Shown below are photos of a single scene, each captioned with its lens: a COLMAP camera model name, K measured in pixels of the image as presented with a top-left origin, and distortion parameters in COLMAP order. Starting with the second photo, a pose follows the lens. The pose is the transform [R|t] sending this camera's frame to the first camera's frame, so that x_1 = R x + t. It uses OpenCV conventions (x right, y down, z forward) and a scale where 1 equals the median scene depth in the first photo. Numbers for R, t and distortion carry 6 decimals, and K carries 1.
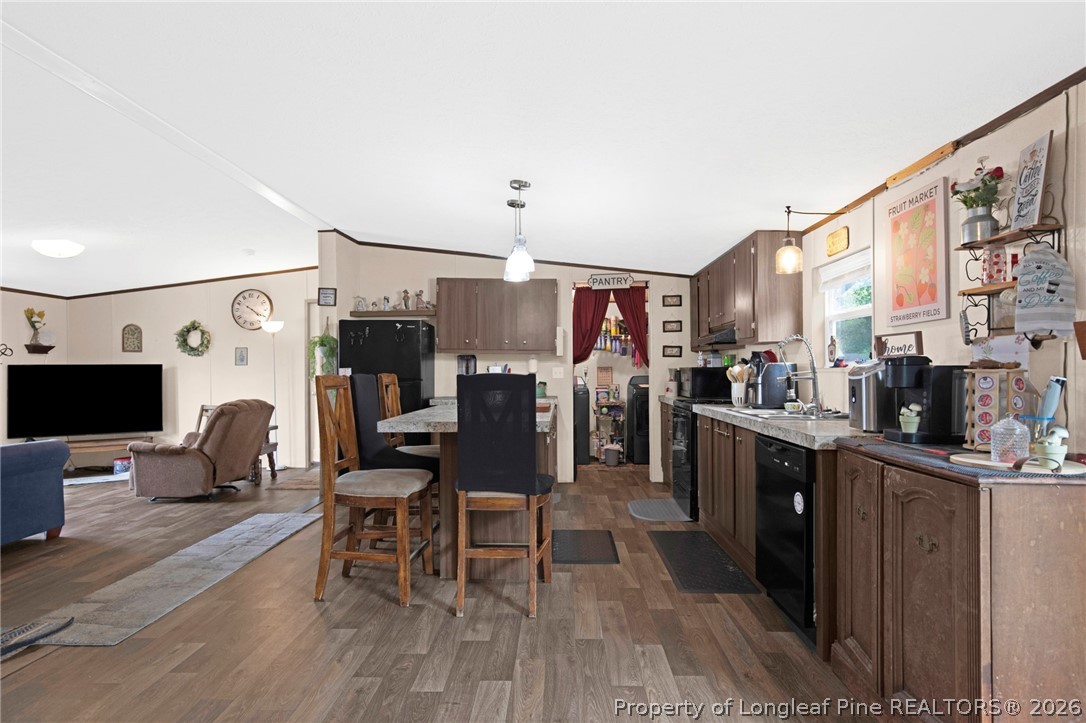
lens RADIAL K [[595.5, 0, 539.3], [0, 595.5, 368.4], [0, 0, 1]] dist [0.001440, 0.003106]
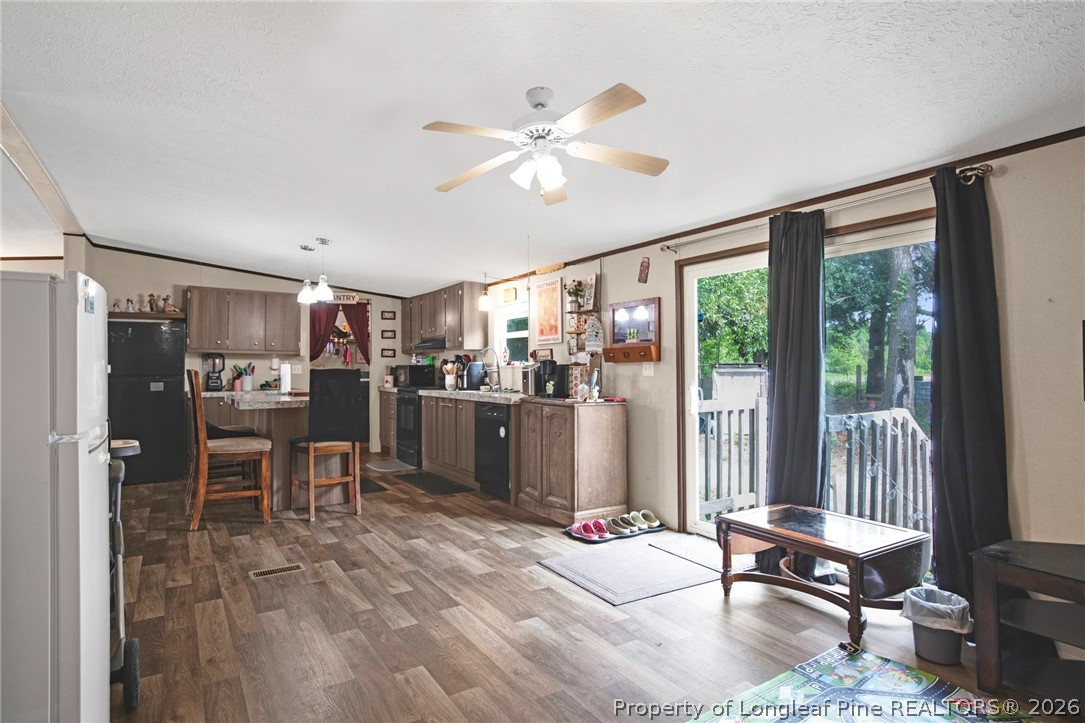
lens RADIAL K [[595.0, 0, 543.2], [0, 595.0, 360.9], [0, 0, 1]] dist [0.001440, 0.003106]
pose [[0.831473, 0.006063, 0.555532, -0.548738], [-0.000859, 0.999953, -0.009629, 0.003435], [-0.555565, 0.007529, 0.831439, -0.727455]]
